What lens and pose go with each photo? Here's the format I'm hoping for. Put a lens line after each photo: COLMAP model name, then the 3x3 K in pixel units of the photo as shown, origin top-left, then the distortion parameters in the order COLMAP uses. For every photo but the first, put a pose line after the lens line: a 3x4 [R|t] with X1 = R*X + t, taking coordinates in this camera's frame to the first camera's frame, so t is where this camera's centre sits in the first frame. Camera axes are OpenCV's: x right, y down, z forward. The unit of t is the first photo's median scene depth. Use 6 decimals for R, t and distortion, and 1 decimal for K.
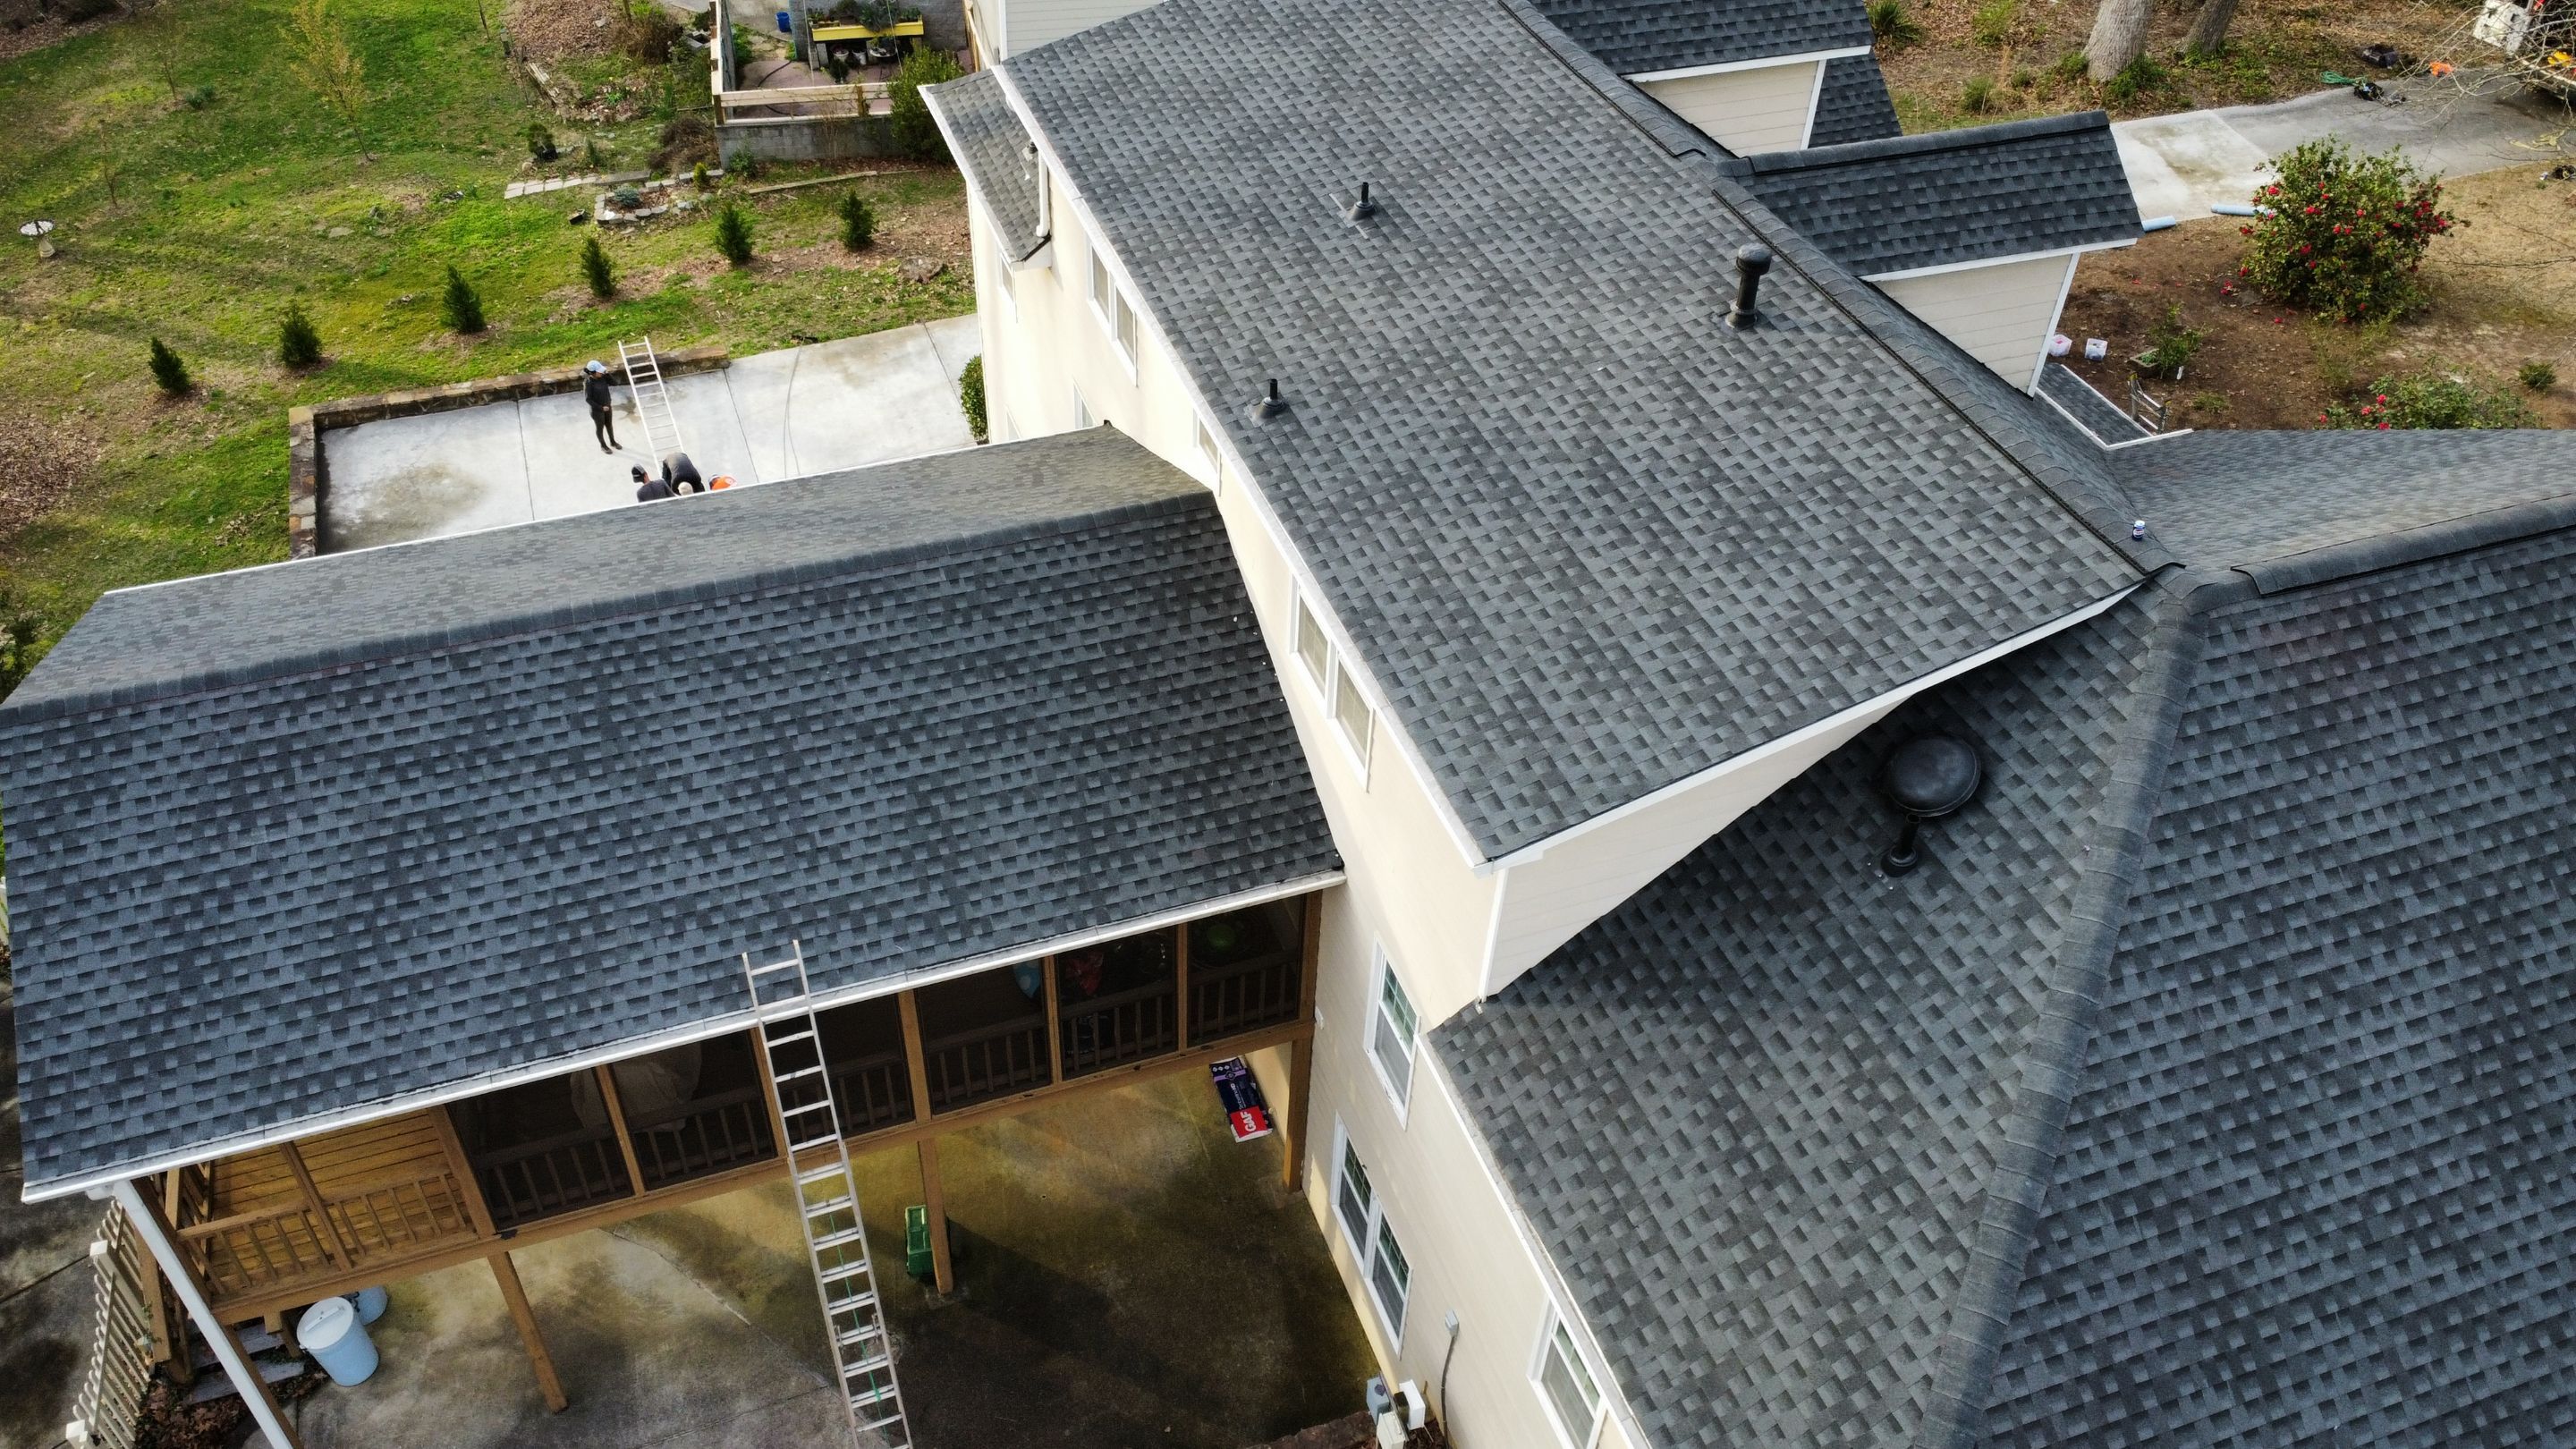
lens RADIAL K [[1940.1, 0, 1276.0], [0, 1940.1, 703.4], [0, 0, 1]] dist [0.002035, -0.007010]
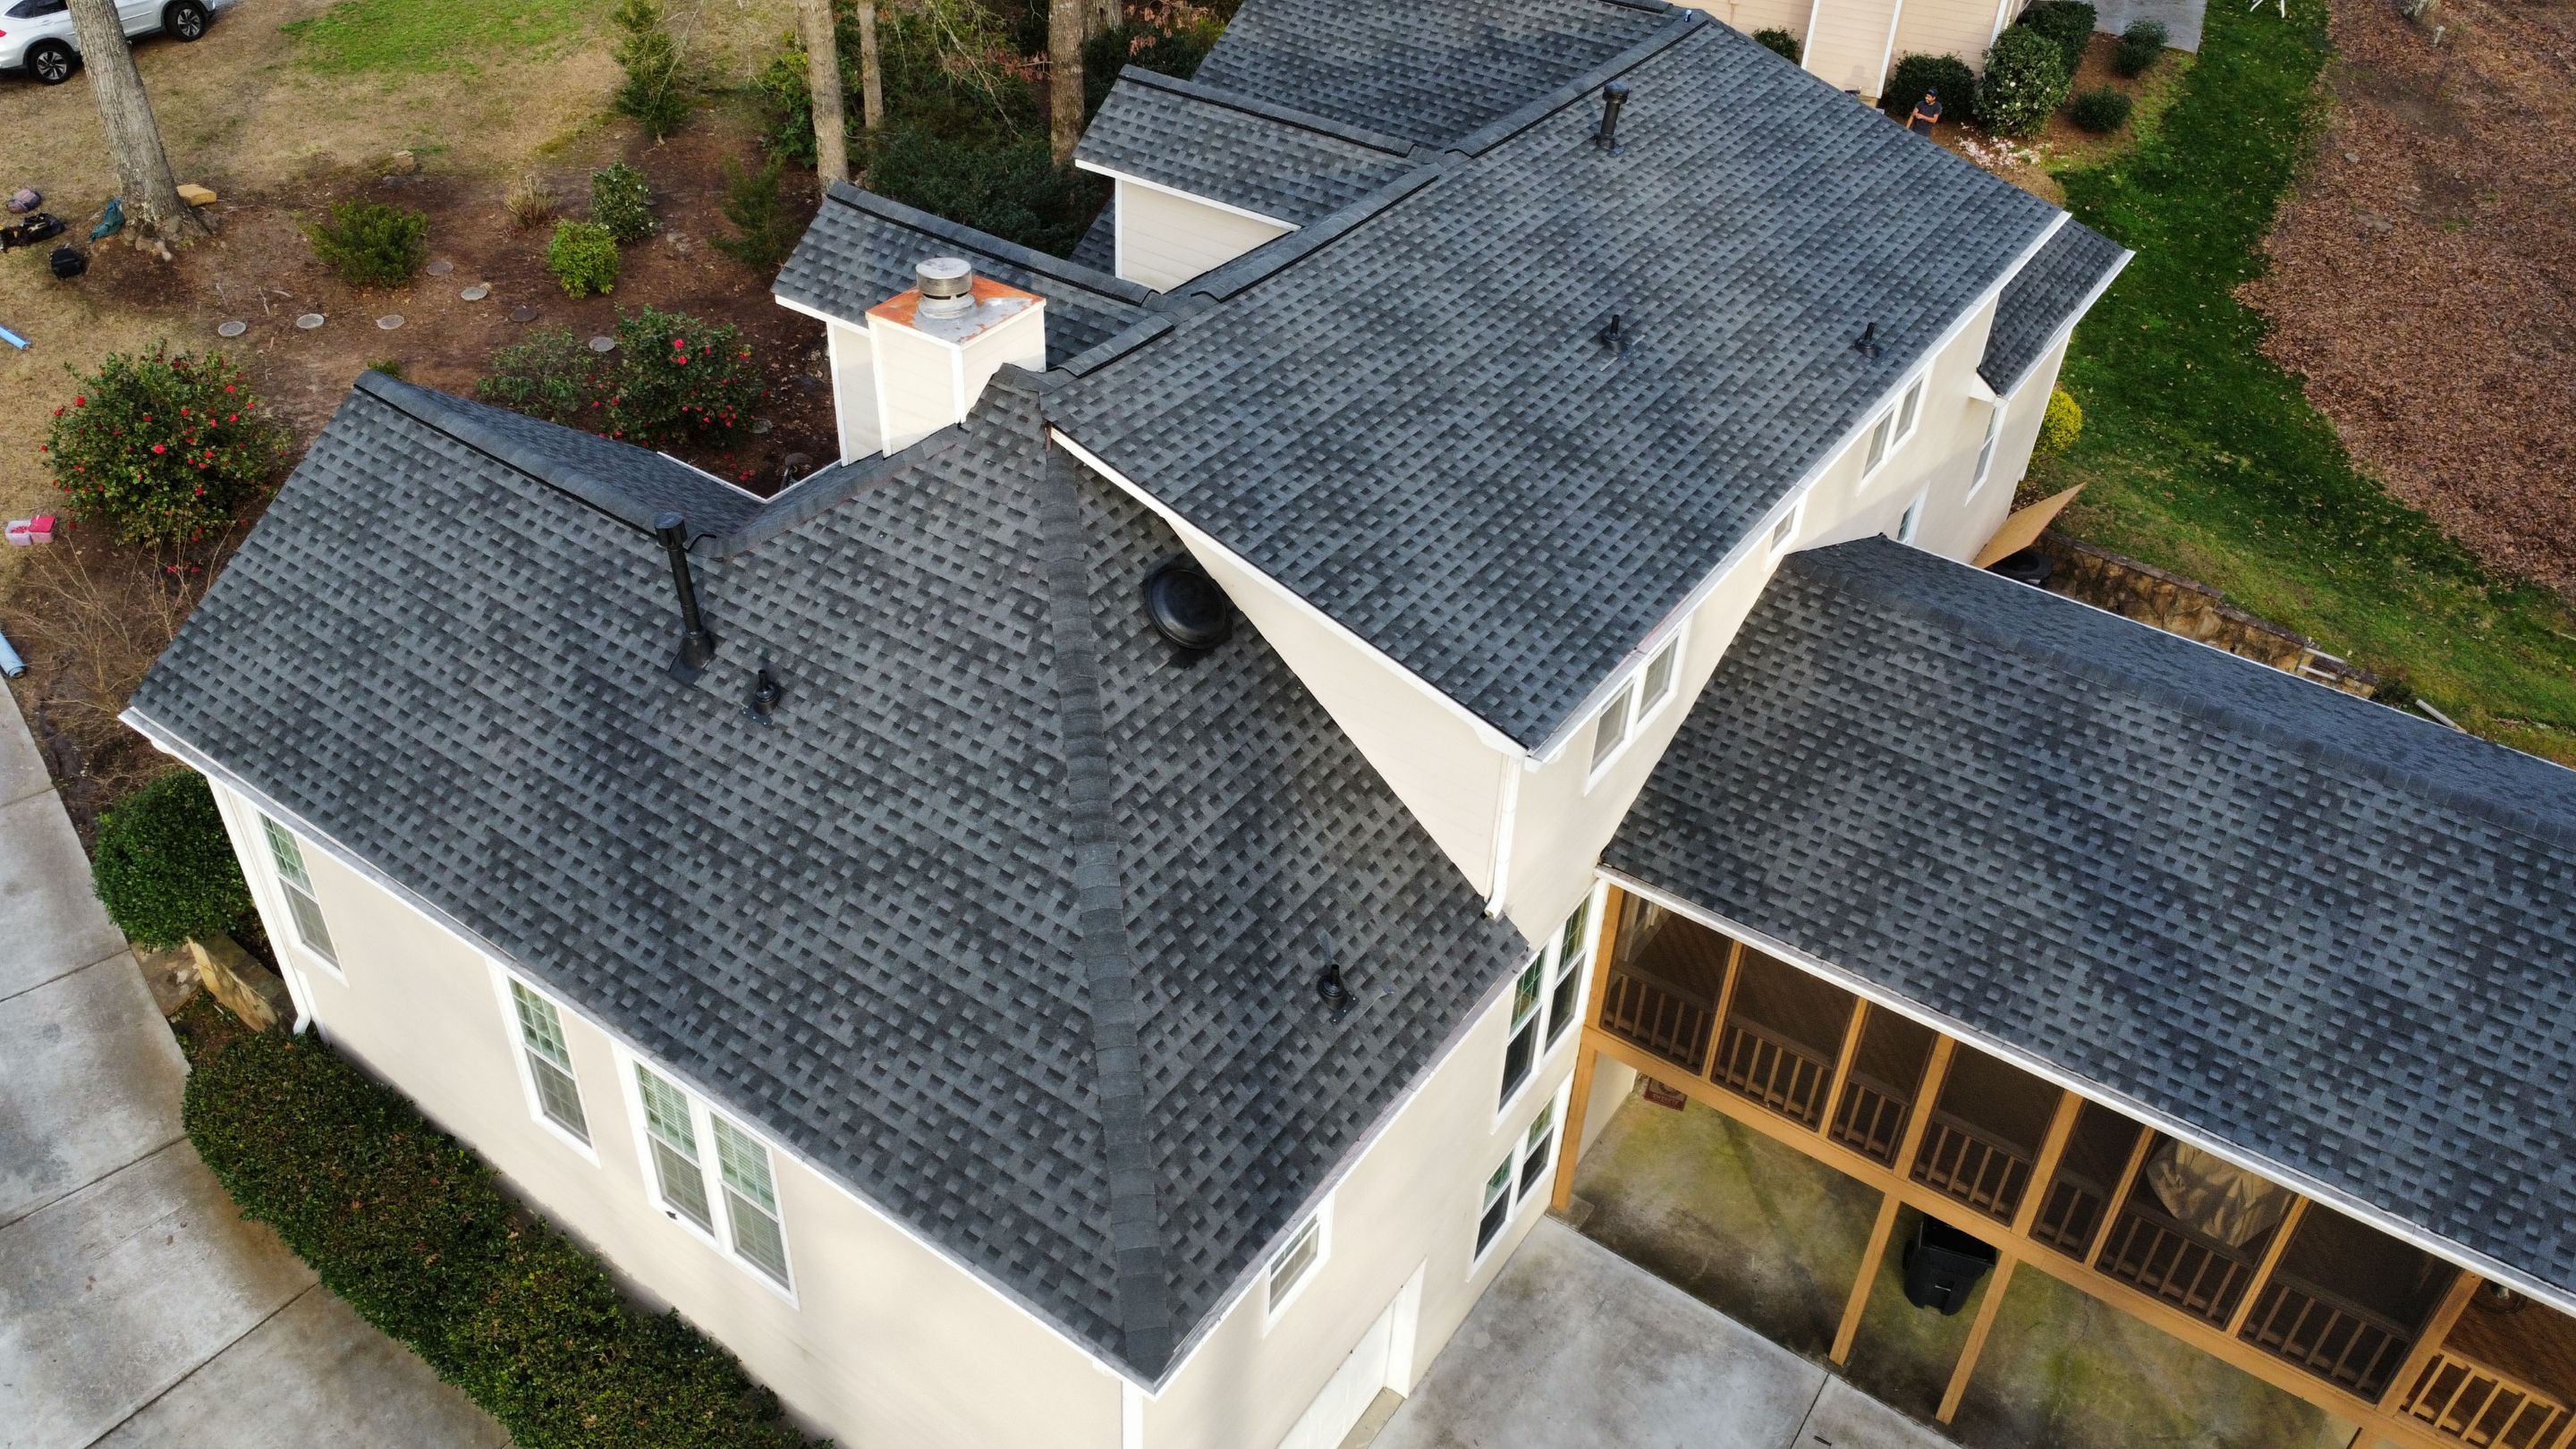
lens RADIAL K [[1940.5, 0, 1272.2], [0, 1940.5, 703.8], [0, 0, 1]] dist [0.000928, -0.005961]
pose [[-0.574341, -0.530306, 0.623625, -0.632601], [0.499578, 0.376436, 0.780204, -1.147712], [-0.648501, 0.759653, 0.048726, 1.303723]]
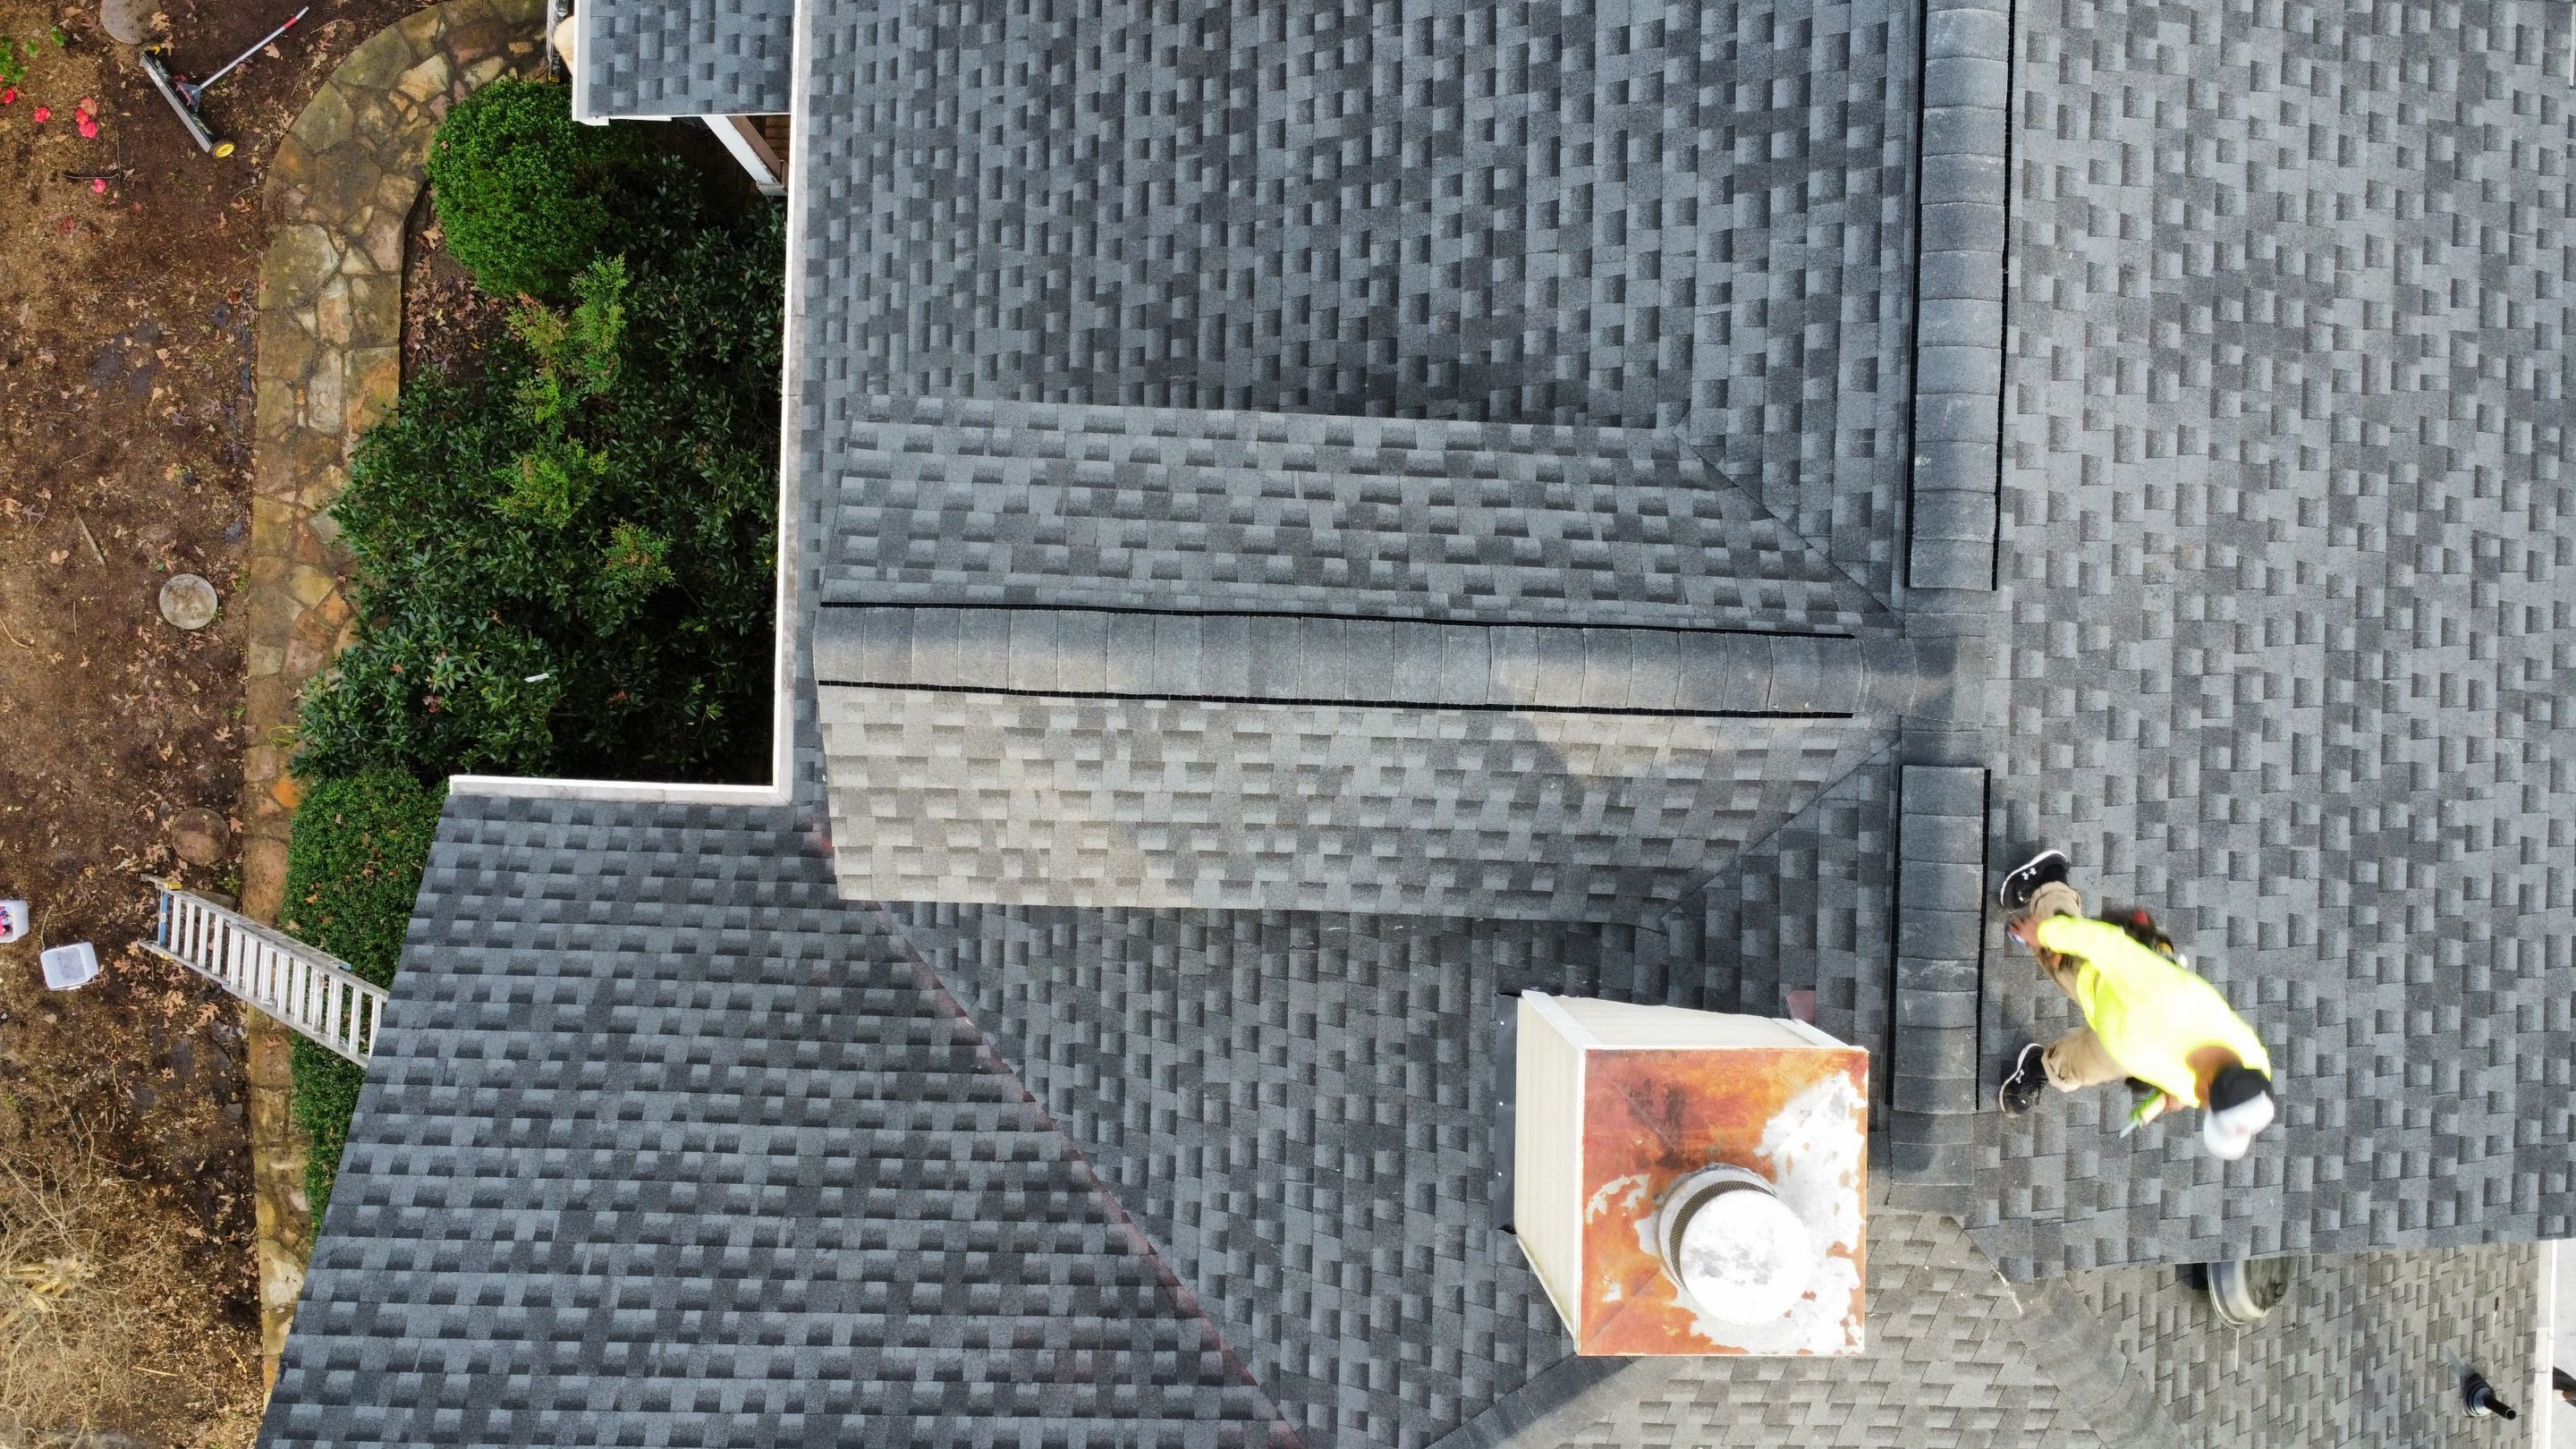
lens RADIAL K [[1940.5, 0, 1272.2], [0, 1940.5, 703.8], [0, 0, 1]] dist [0.000928, -0.005961]
pose [[-0.925021, -0.371099, -0.081372, 0.315113], [0.182900, -0.622721, 0.760767, -0.816405], [-0.332992, 0.688842, 0.643904, 0.999870]]
